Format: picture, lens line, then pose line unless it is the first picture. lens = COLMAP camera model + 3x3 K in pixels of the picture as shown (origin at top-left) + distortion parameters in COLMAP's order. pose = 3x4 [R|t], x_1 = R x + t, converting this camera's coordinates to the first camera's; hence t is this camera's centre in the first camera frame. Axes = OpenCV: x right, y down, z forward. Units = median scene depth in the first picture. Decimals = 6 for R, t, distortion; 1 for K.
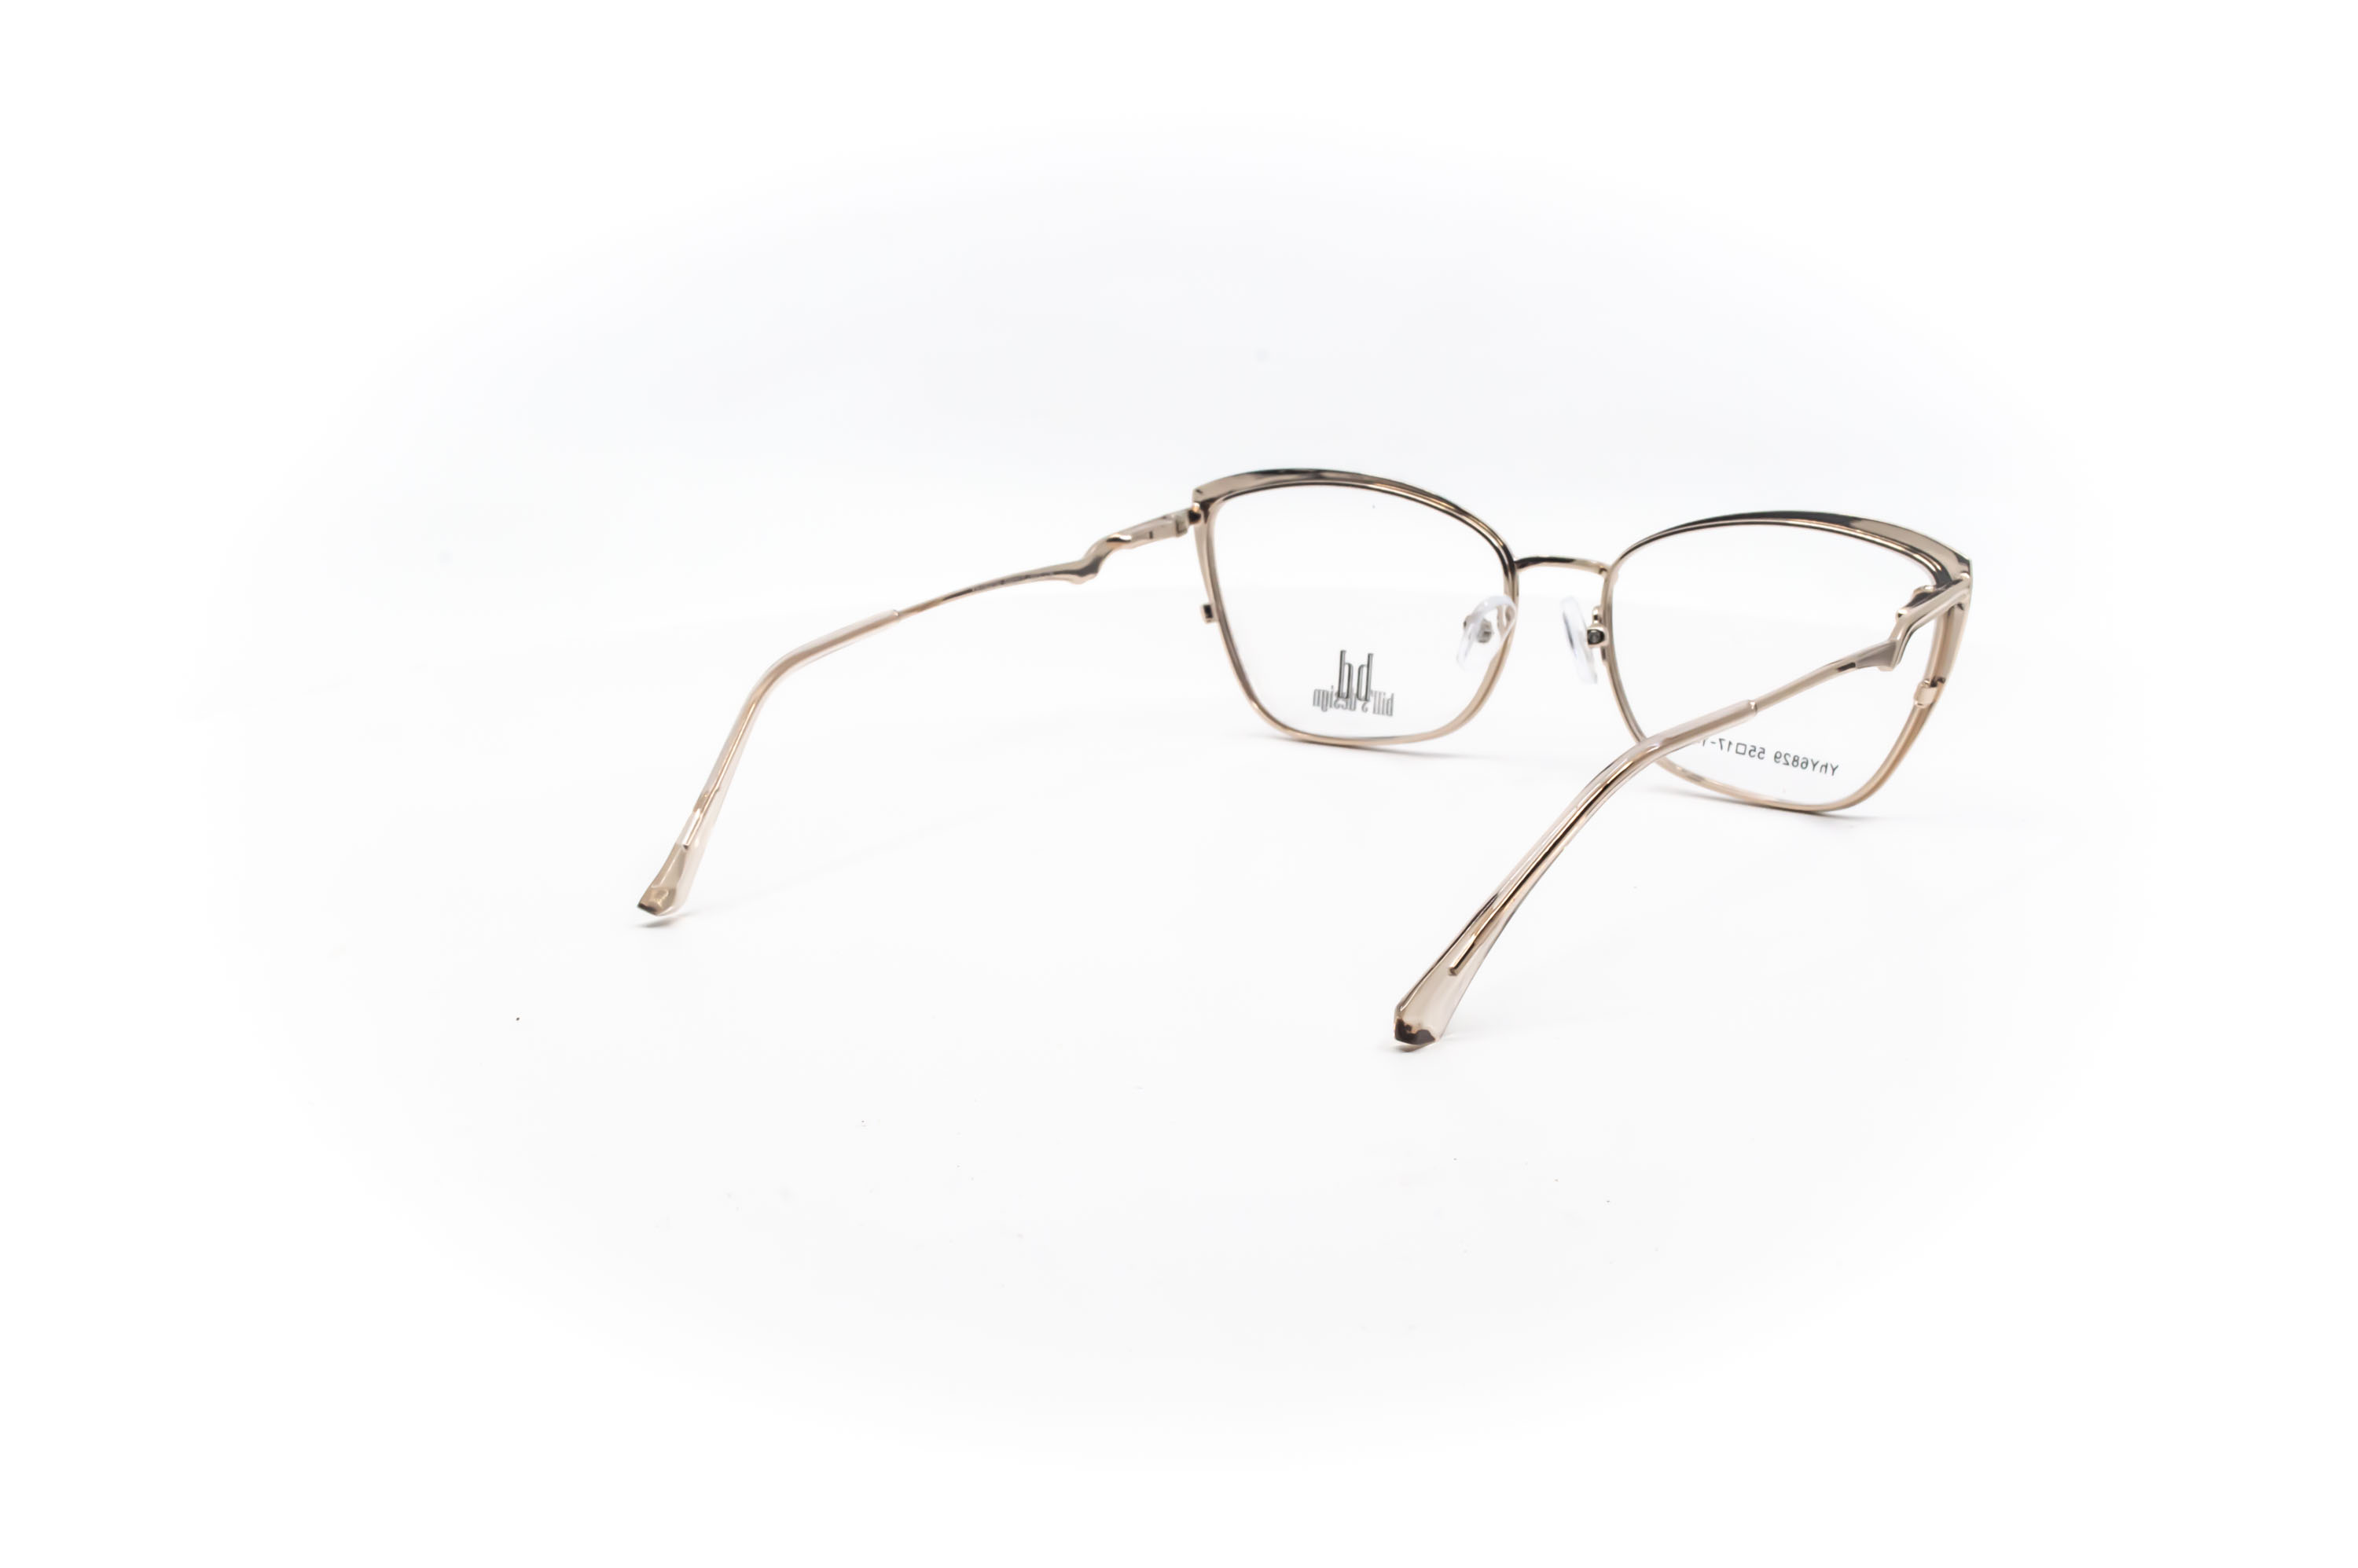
lens RADIAL K [[3168.1, 0, 1179.0], [0, 3168.1, 784.0], [0, 0, 1]] dist [-0.020645, 0.009384]
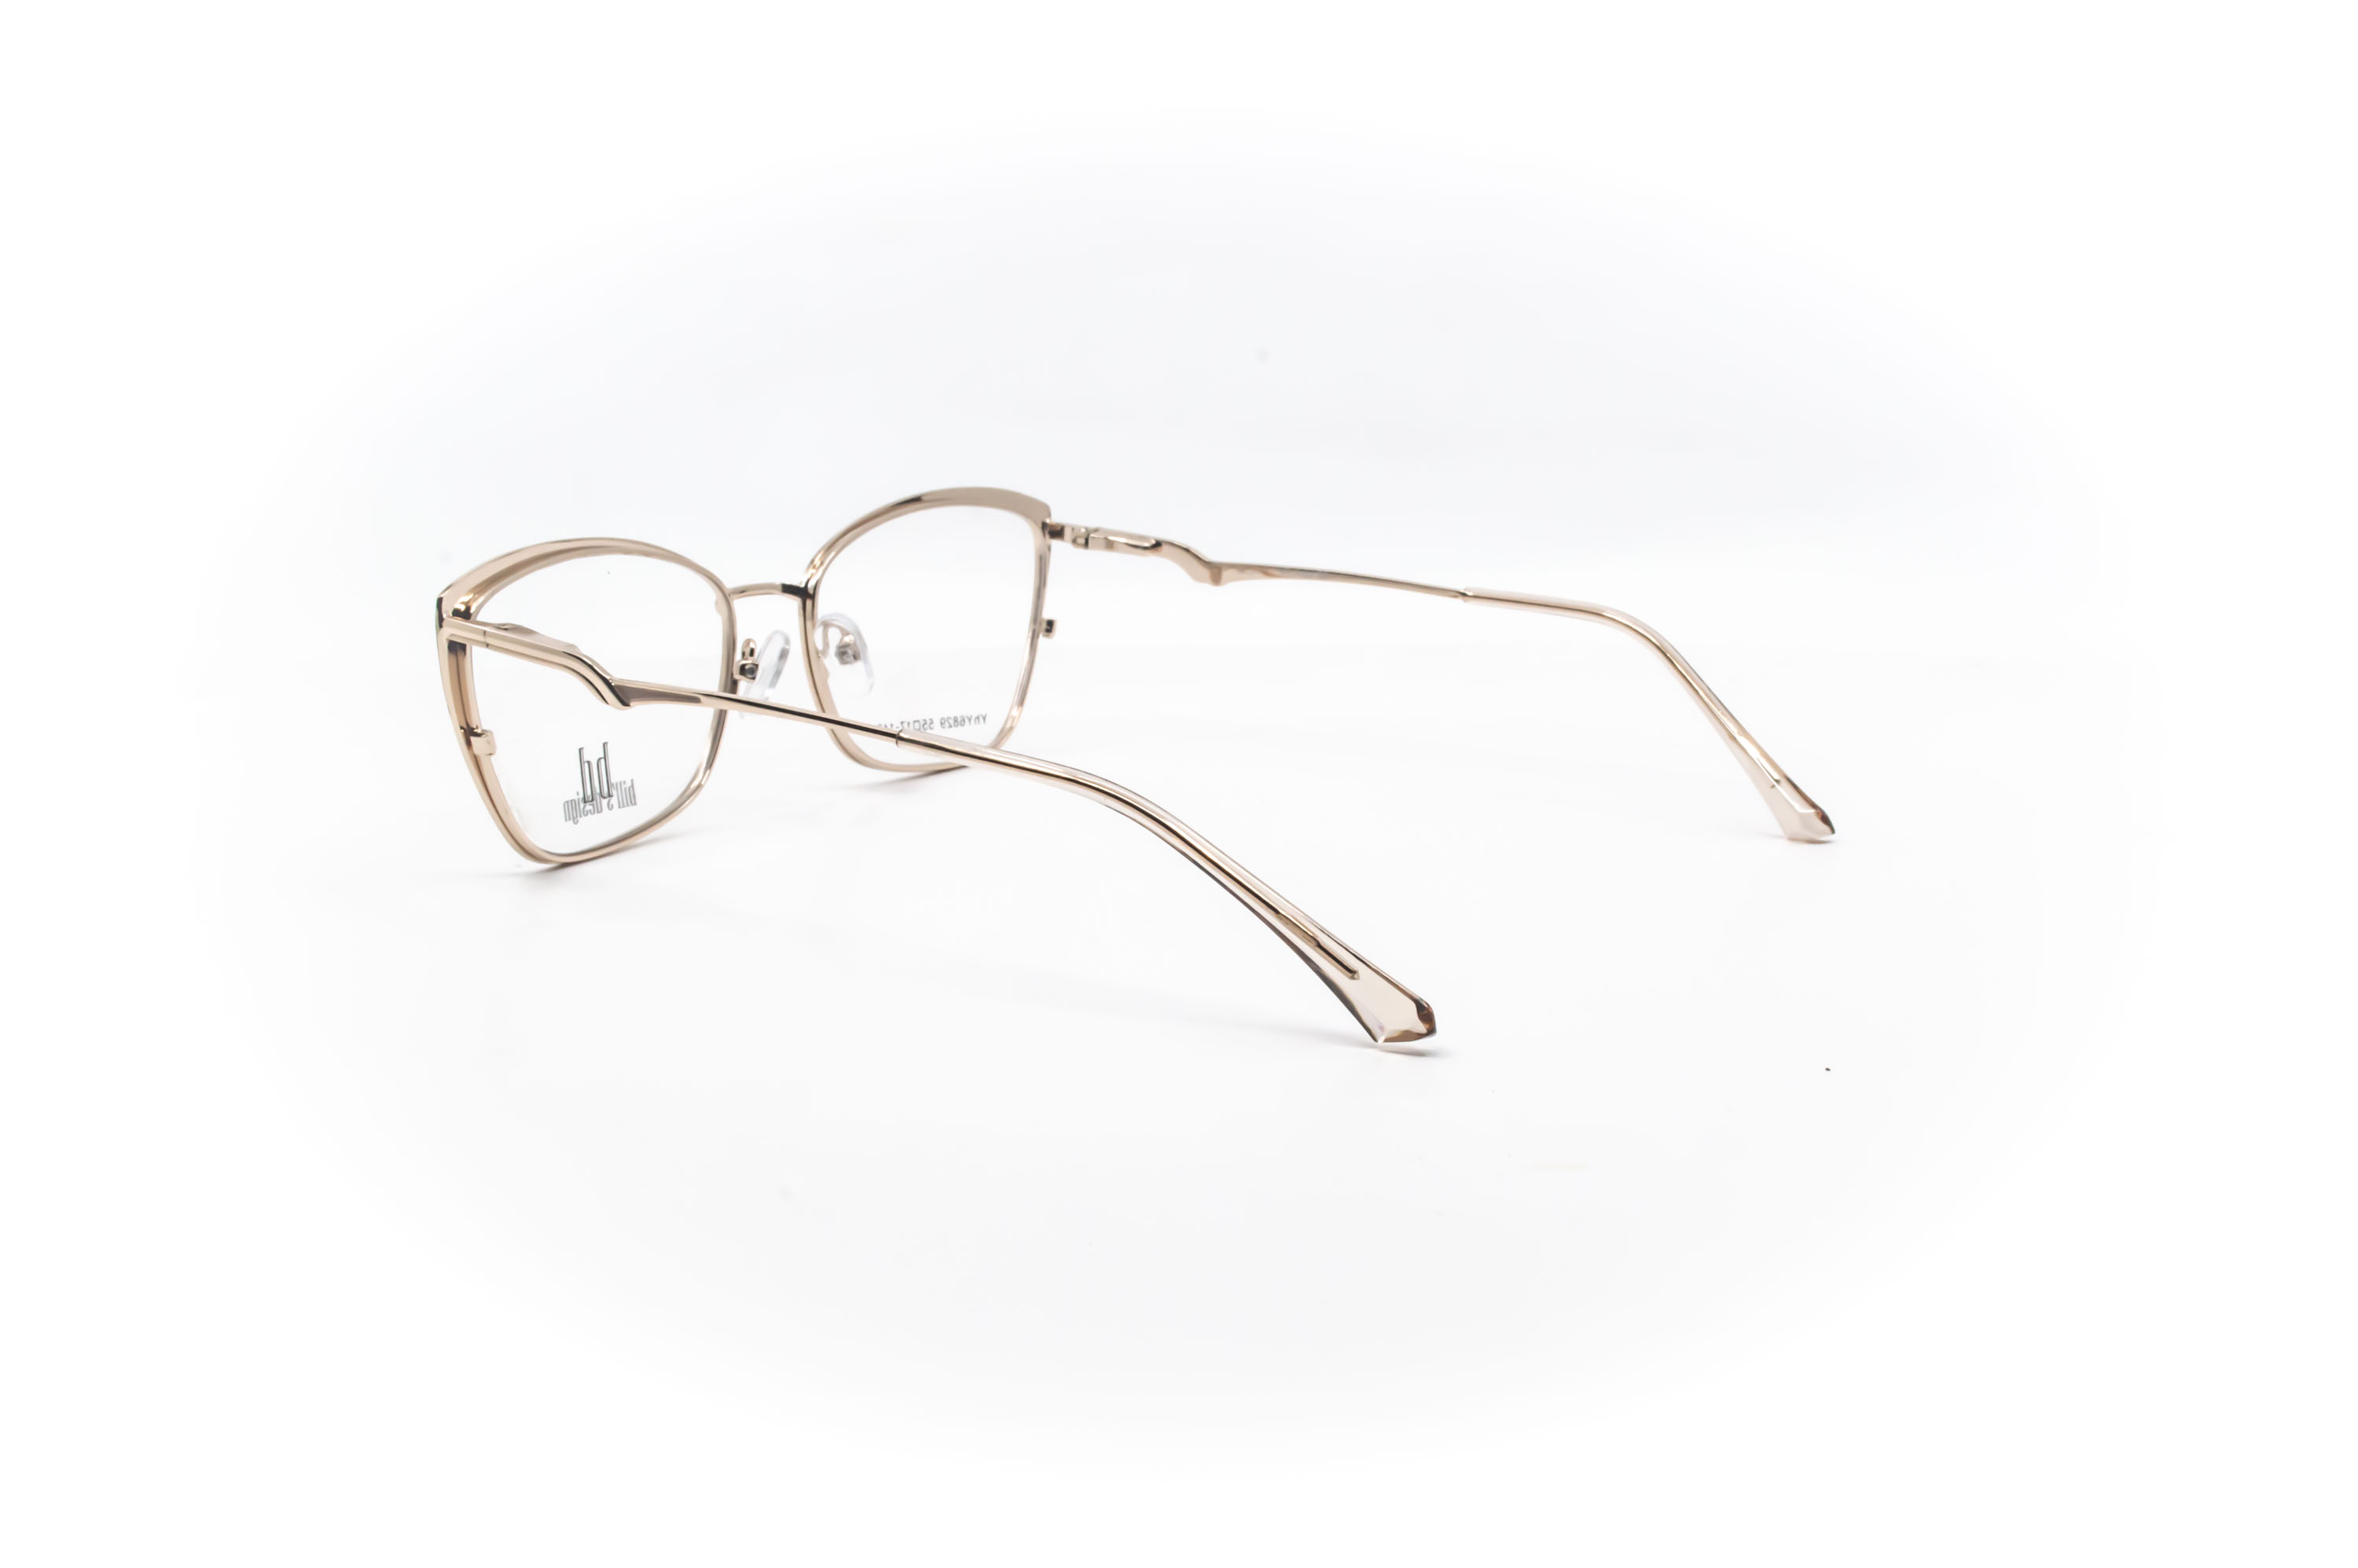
lens RADIAL K [[3168.1, 0, 1179.0], [0, 3168.1, 784.0], [0, 0, 1]] dist [-0.020645, 0.009384]
pose [[0.007974, -0.199045, 0.979958, -0.799081], [0.220821, 0.956146, 0.192412, -0.164126], [-0.975282, 0.214861, 0.051578, 0.811398]]
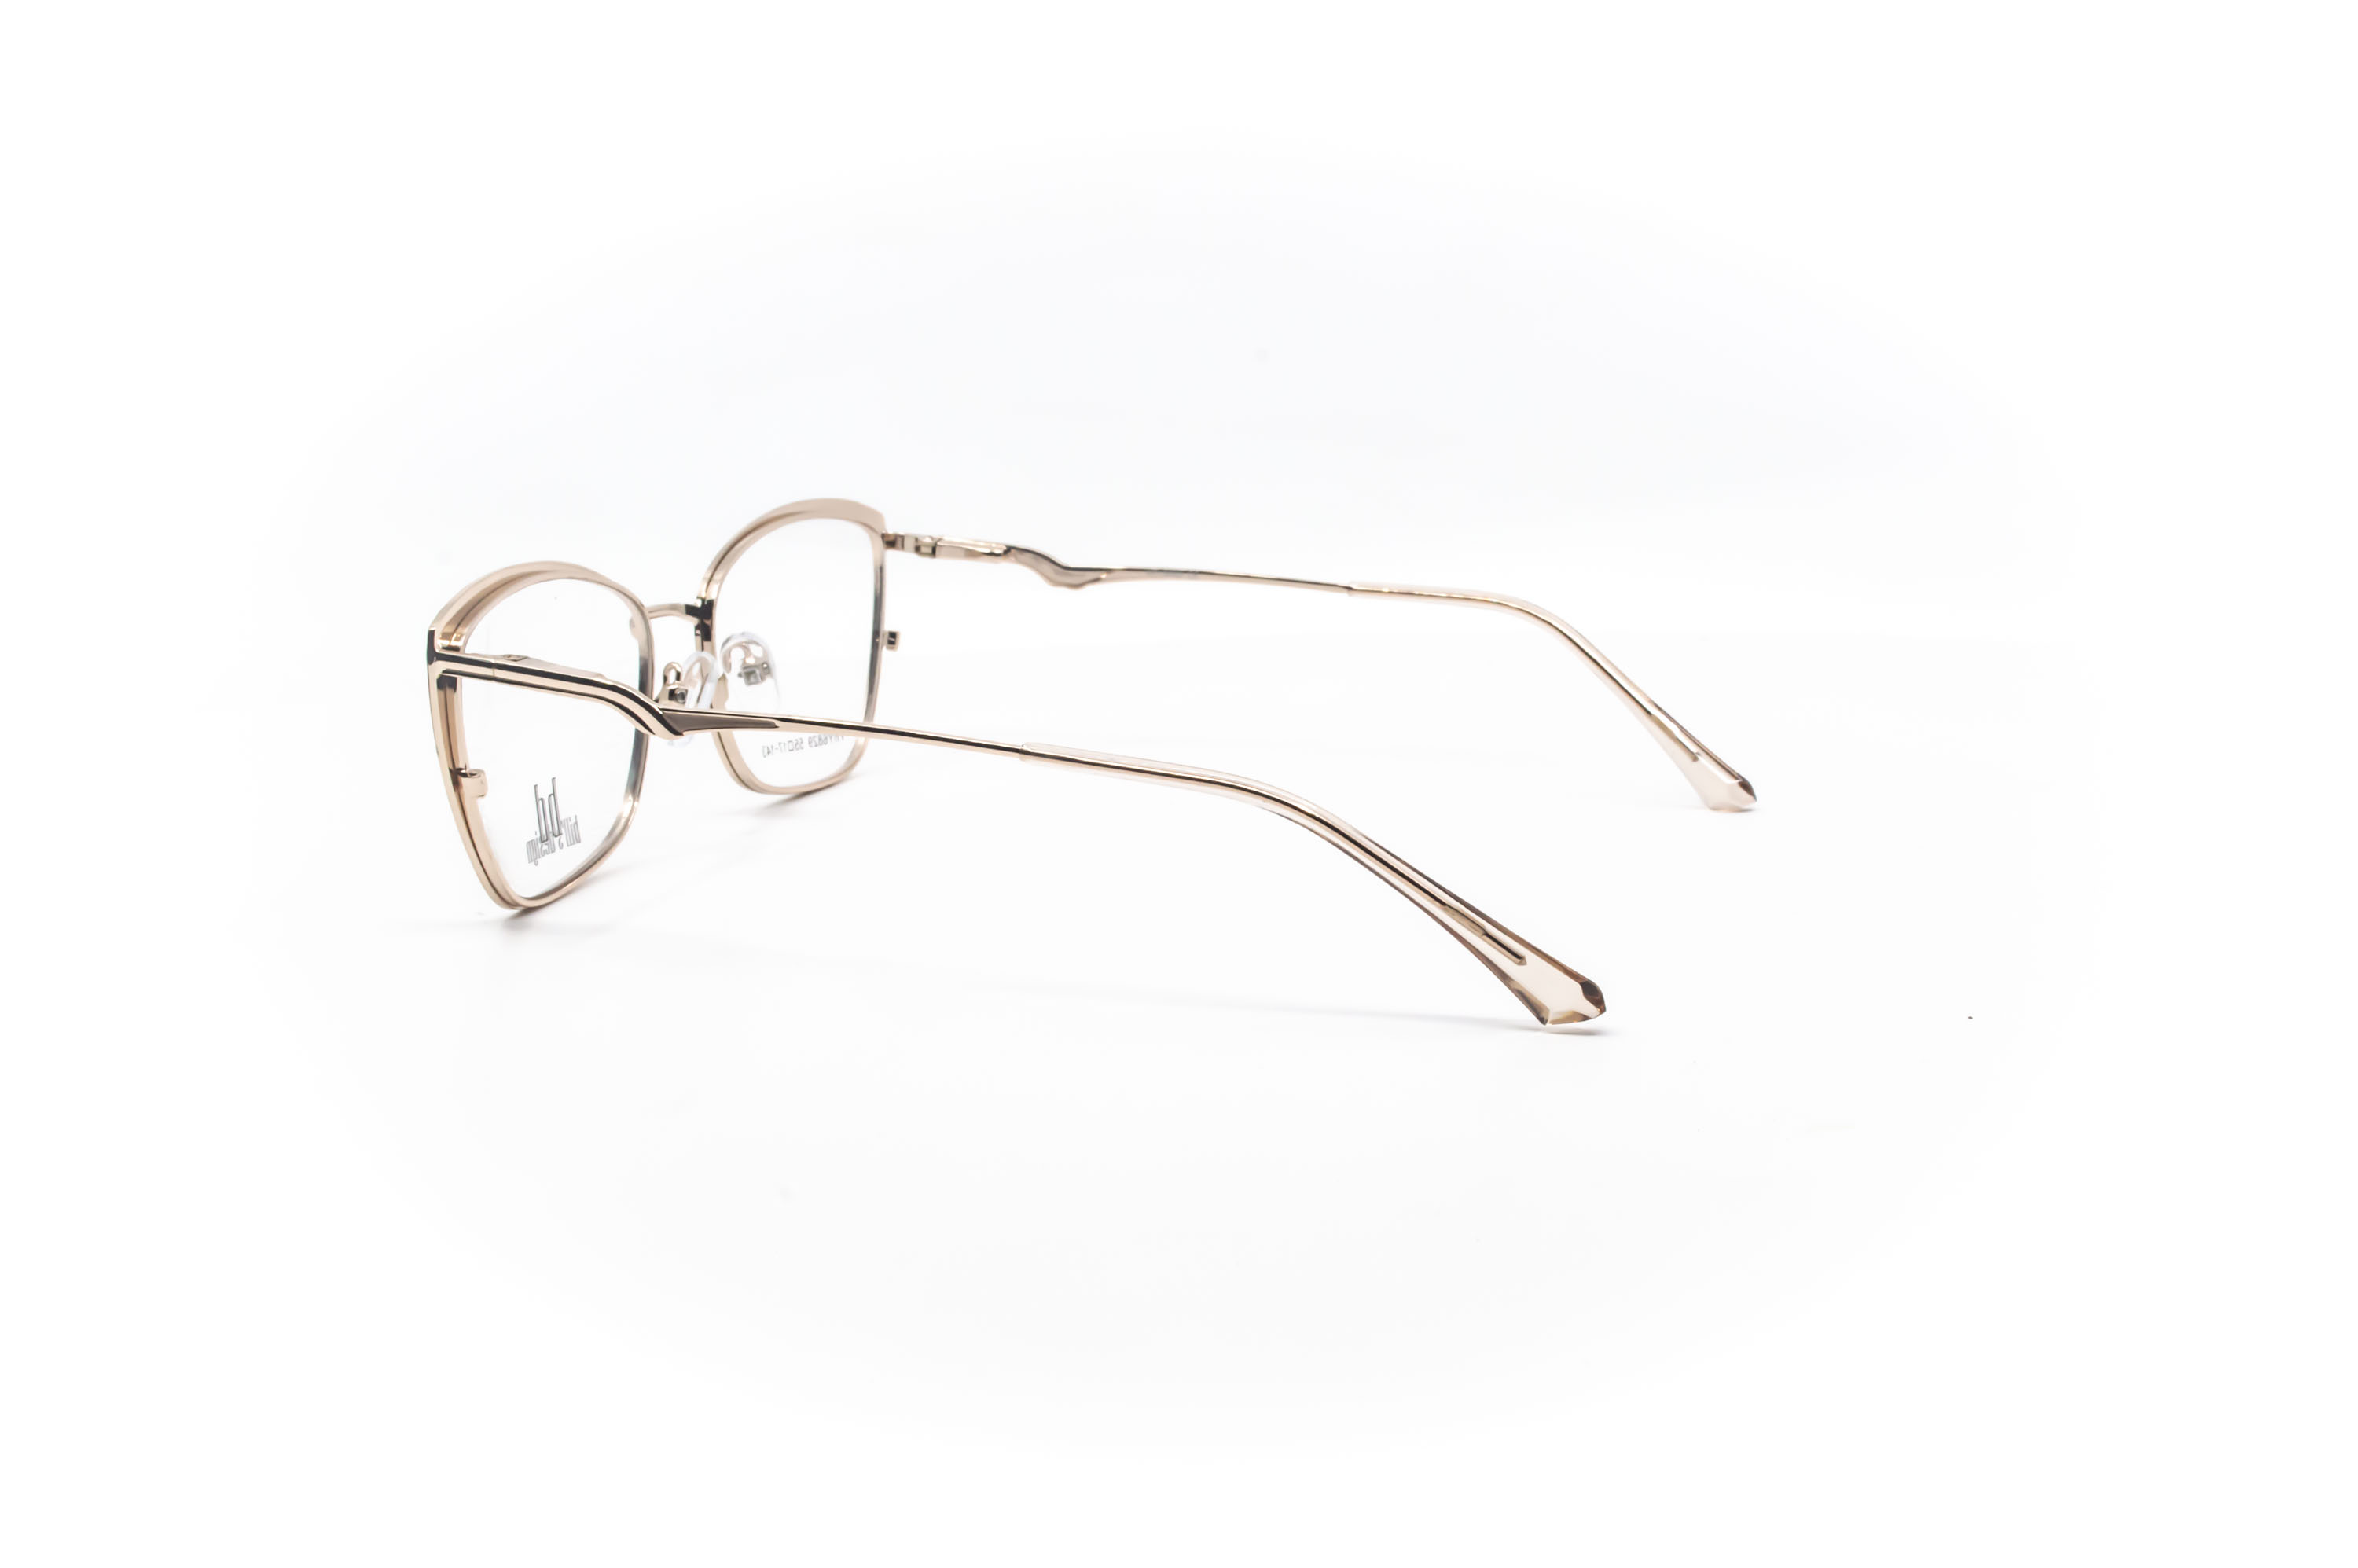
lens RADIAL K [[3168.1, 0, 1179.0], [0, 3168.1, 784.0], [0, 0, 1]] dist [-0.020645, 0.009384]
pose [[-0.256124, -0.190368, 0.947713, -0.767965], [0.216062, 0.944337, 0.248082, -0.210517], [-0.942188, 0.268305, -0.200736, 1.021622]]
